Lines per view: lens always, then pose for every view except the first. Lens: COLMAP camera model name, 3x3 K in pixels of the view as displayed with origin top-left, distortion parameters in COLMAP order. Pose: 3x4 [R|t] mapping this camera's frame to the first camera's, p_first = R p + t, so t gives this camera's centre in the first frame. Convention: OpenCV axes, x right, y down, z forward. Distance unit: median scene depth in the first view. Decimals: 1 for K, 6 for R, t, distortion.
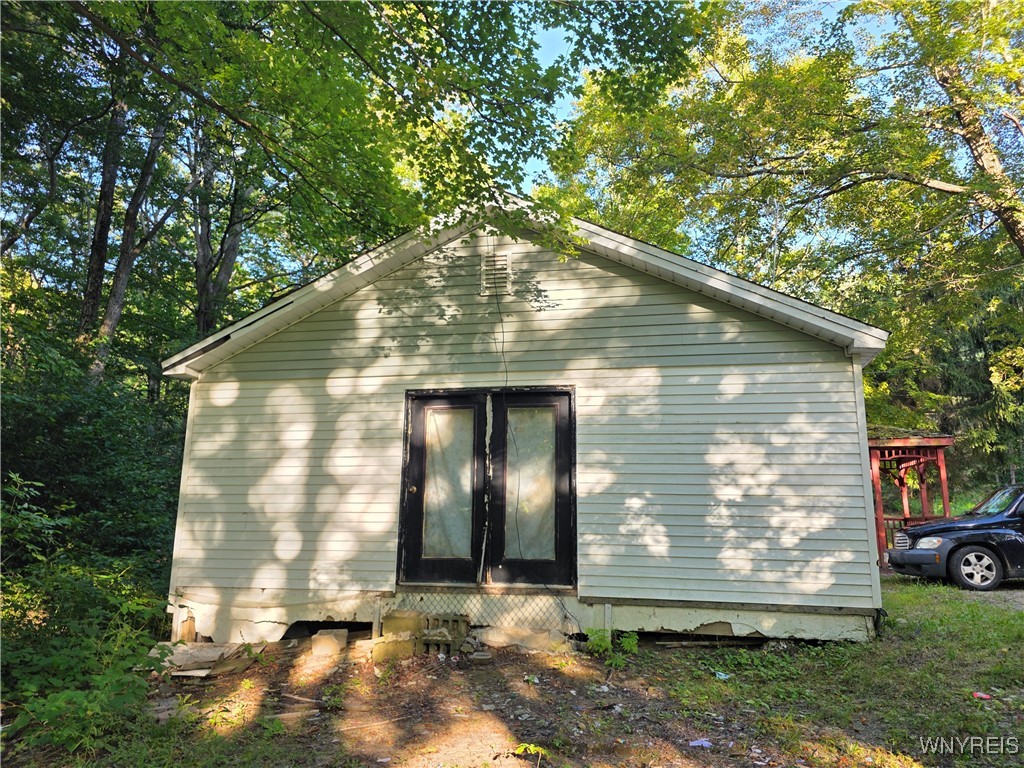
lens RADIAL K [[682.7, 0, 518.9], [0, 682.7, 392.1], [0, 0, 1]] dist [0.088868, -0.104887]
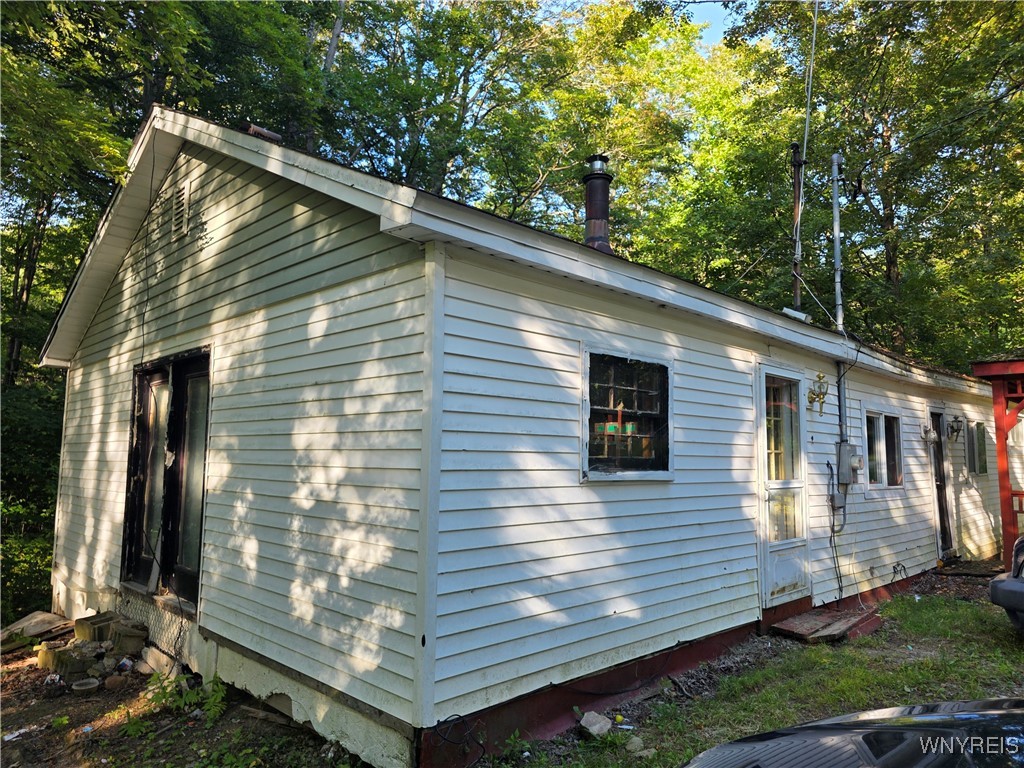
lens RADIAL K [[687.8, 0, 512.0], [0, 687.8, 384.0], [0, 0, 1]] dist [0.057960, -0.061597]
pose [[0.827759, -0.062273, -0.557618, 0.790398], [0.101575, 0.994032, 0.039773, 0.037311], [0.551813, -0.089563, 0.829145, 0.564101]]
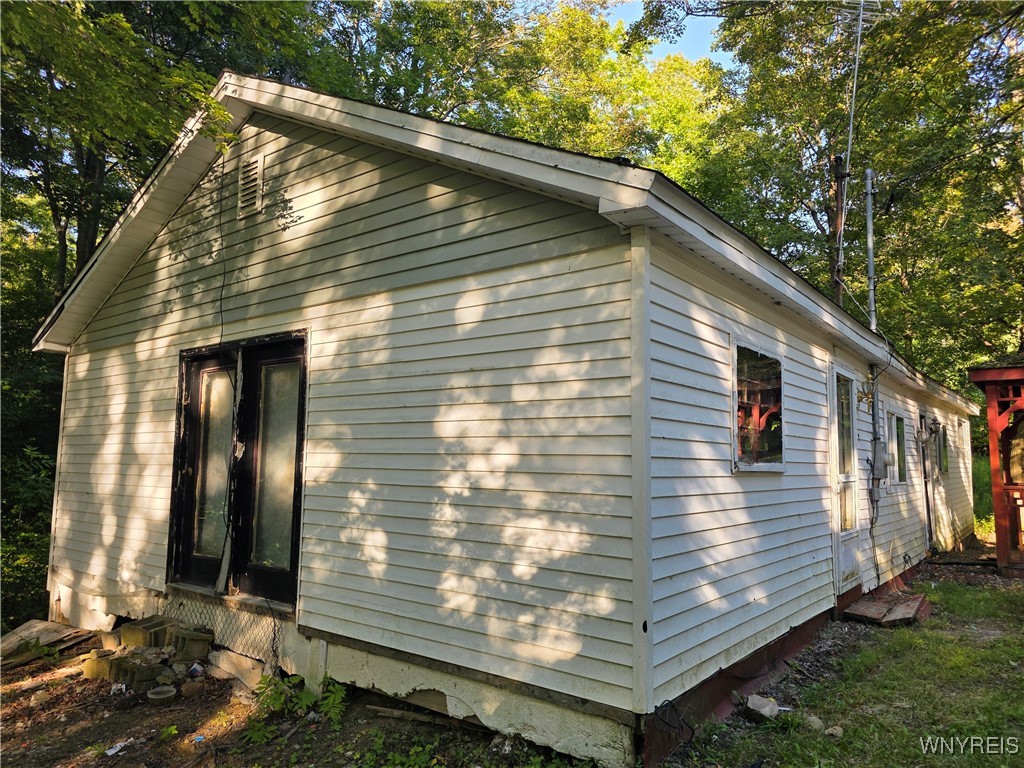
lens RADIAL K [[682.7, 0, 518.9], [0, 682.7, 392.1], [0, 0, 1]] dist [0.088868, -0.104887]
pose [[0.895970, -0.043500, -0.441979, 0.604305], [0.077104, 0.995315, 0.058344, 0.031468], [0.437370, -0.086352, 0.895126, 0.463868]]
